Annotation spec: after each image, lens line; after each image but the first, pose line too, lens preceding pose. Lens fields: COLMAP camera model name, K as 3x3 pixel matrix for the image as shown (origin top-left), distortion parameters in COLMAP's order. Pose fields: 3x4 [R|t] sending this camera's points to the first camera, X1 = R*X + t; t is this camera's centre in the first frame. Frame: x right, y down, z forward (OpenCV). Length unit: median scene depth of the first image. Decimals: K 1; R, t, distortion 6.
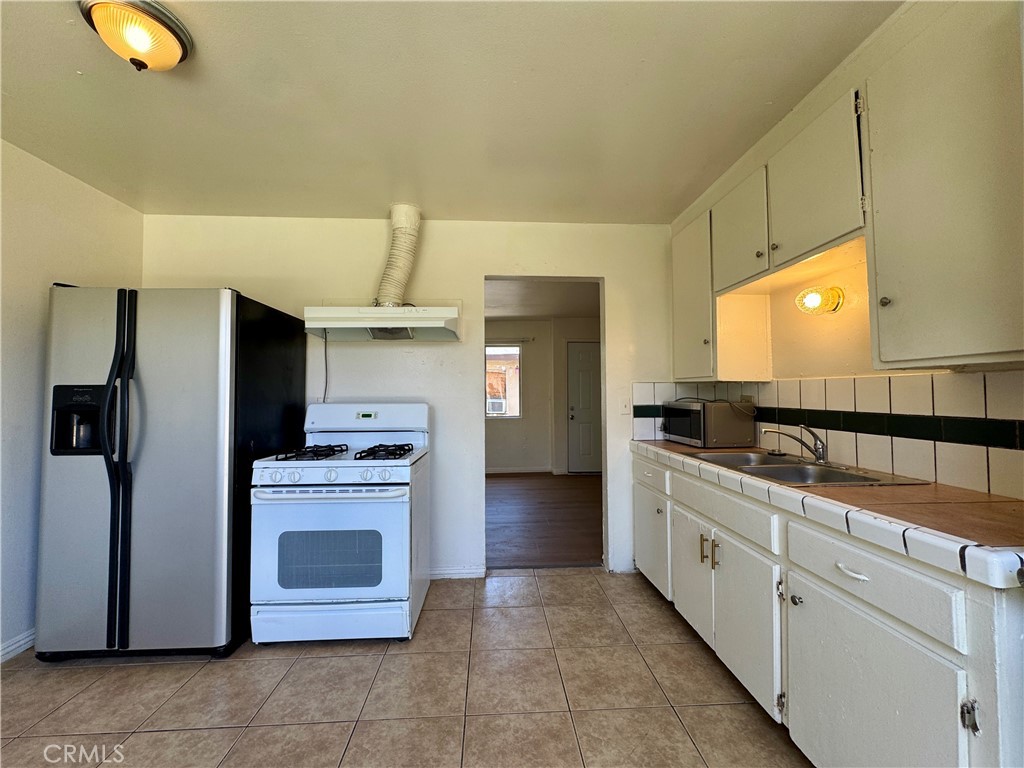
lens RADIAL K [[408.7, 0, 511.1], [0, 408.7, 383.7], [0, 0, 1]] dist [-0.000791, 0.000121]
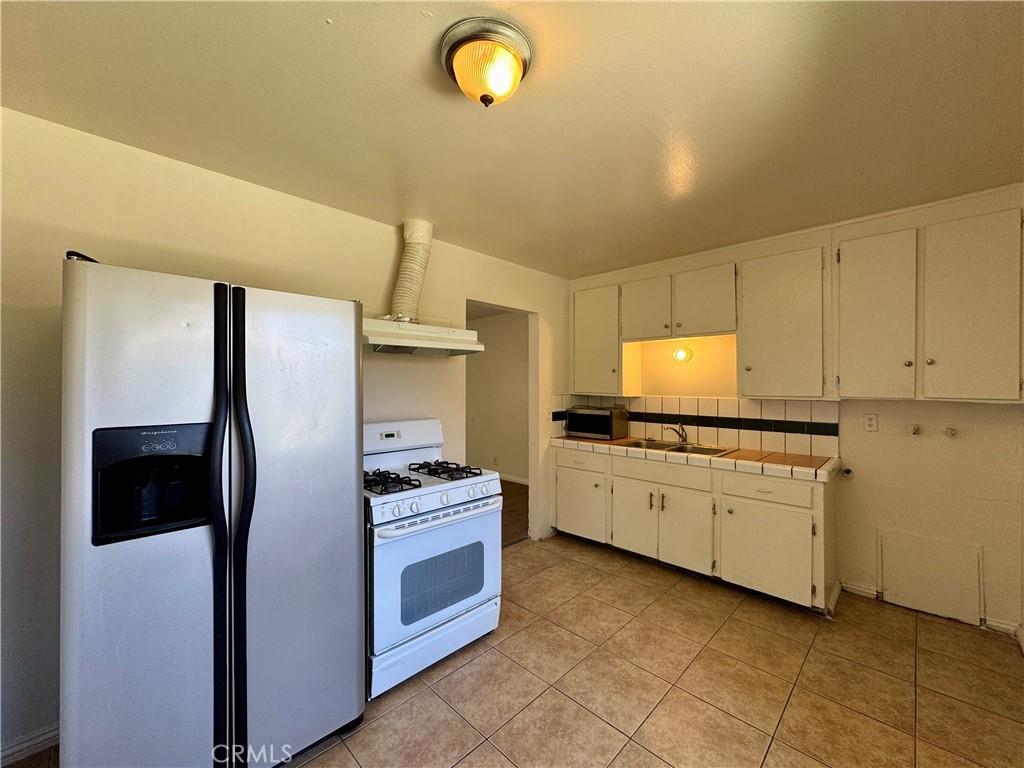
lens RADIAL K [[408.7, 0, 510.8], [0, 408.7, 384.7], [0, 0, 1]] dist [-0.000791, 0.000121]
pose [[0.743083, 0.006306, 0.669169, -1.005832], [-0.022814, 0.999613, 0.015914, -0.079136], [-0.668810, -0.027092, 0.742940, 0.144783]]
